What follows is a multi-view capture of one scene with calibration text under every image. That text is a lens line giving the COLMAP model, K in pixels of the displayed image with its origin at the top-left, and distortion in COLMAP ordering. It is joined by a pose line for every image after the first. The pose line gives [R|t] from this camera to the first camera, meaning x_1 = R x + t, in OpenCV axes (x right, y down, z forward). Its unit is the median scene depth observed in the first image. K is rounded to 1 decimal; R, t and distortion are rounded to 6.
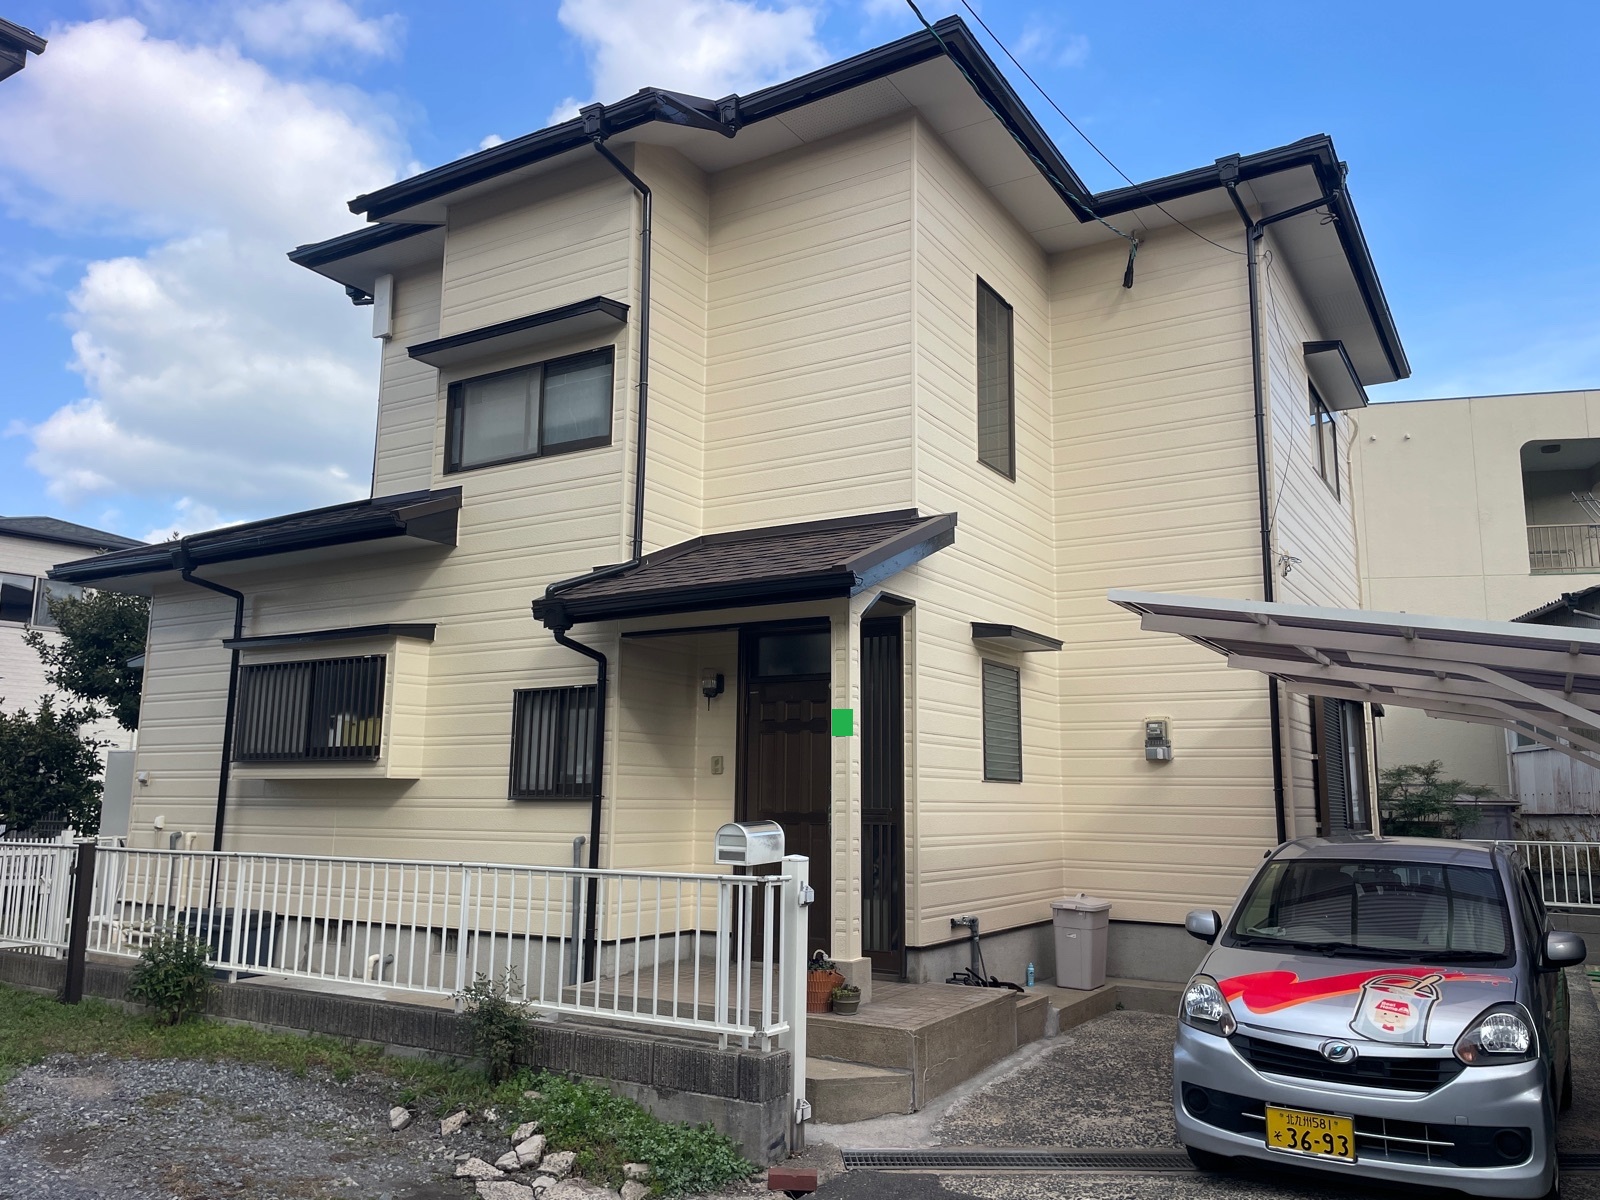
lens RADIAL K [[1211.1, 0, 808.4], [0, 1211.1, 603.3], [0, 0, 1]] dist [0.094444, -0.137982]
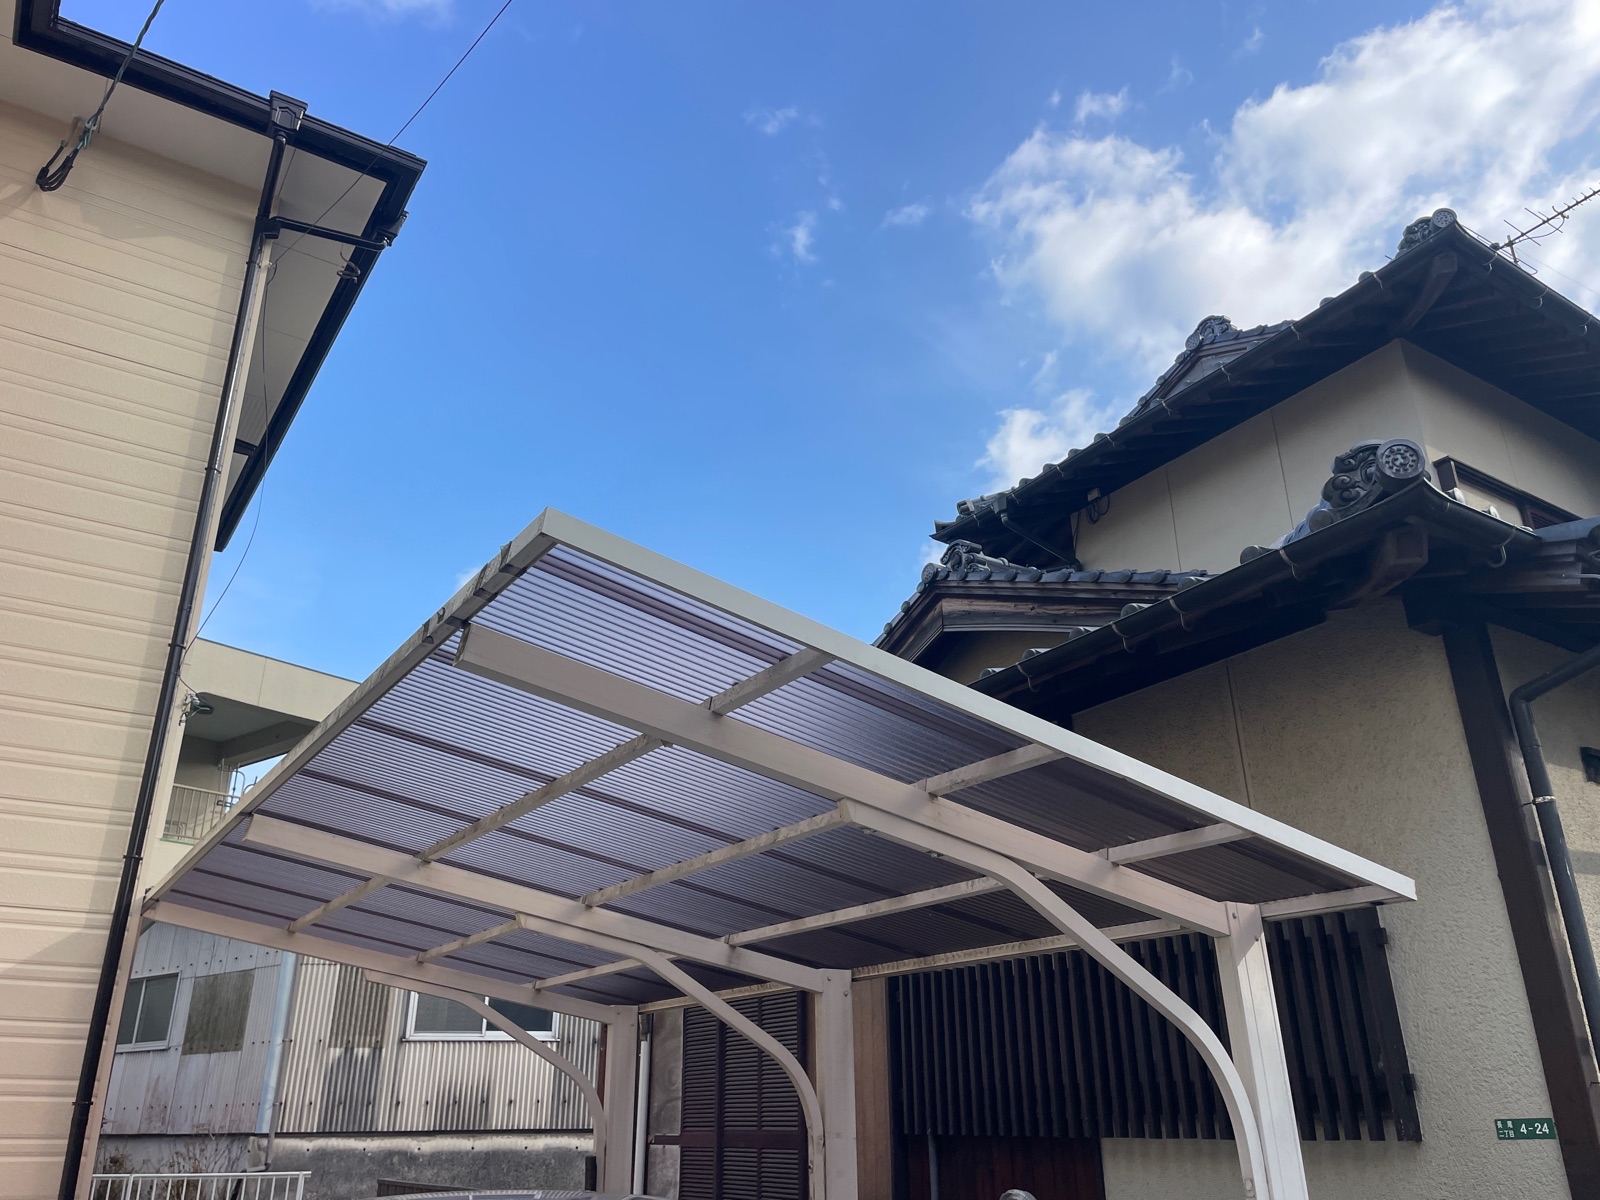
lens RADIAL K [[1211.1, 0, 808.4], [0, 1211.1, 603.3], [0, 0, 1]] dist [0.094444, -0.137982]
pose [[0.427040, 0.346290, 0.835296, -0.005022], [-0.142395, 0.937990, -0.316066, 0.061927], [-0.892951, 0.016030, 0.449869, 0.411161]]
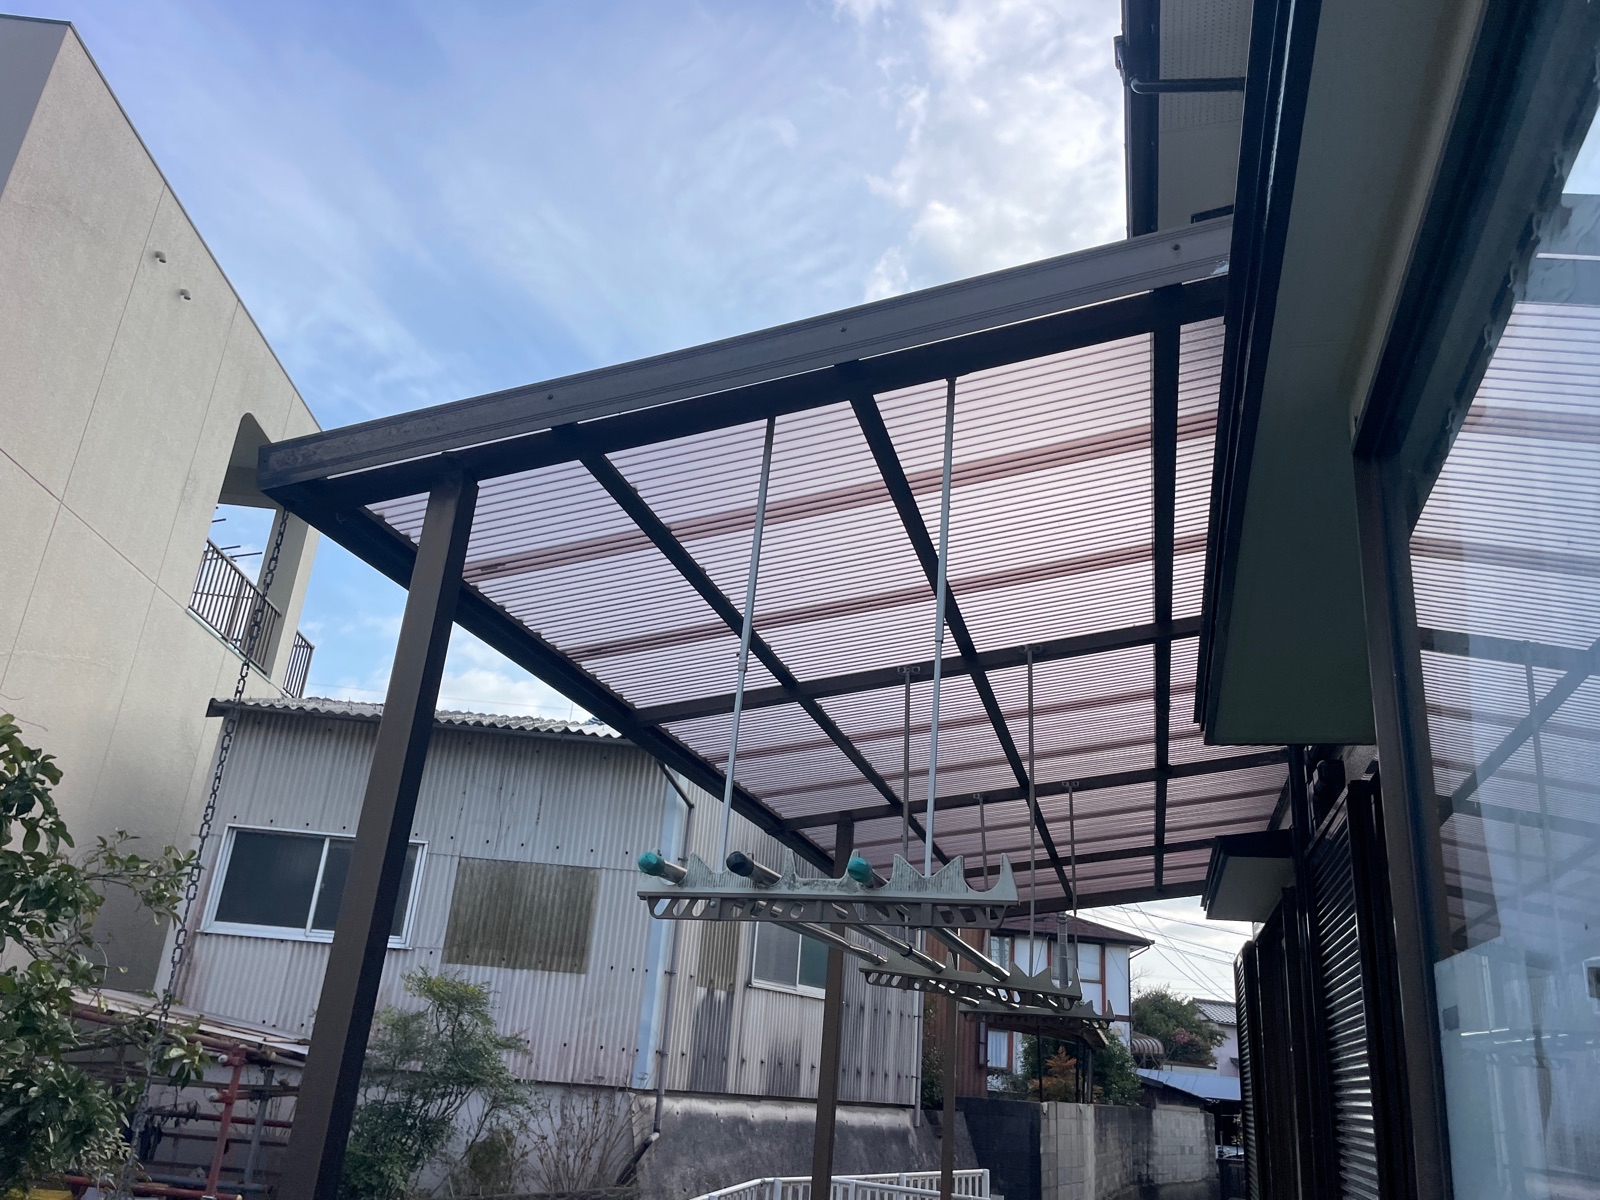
lens RADIAL K [[1211.1, 0, 808.4], [0, 1211.1, 603.3], [0, 0, 1]] dist [0.094444, -0.137982]
pose [[-0.283469, 0.322747, 0.903039, -0.041477], [-0.240748, 0.887558, -0.392787, 0.275553], [-0.928270, -0.328748, -0.173894, 1.752908]]
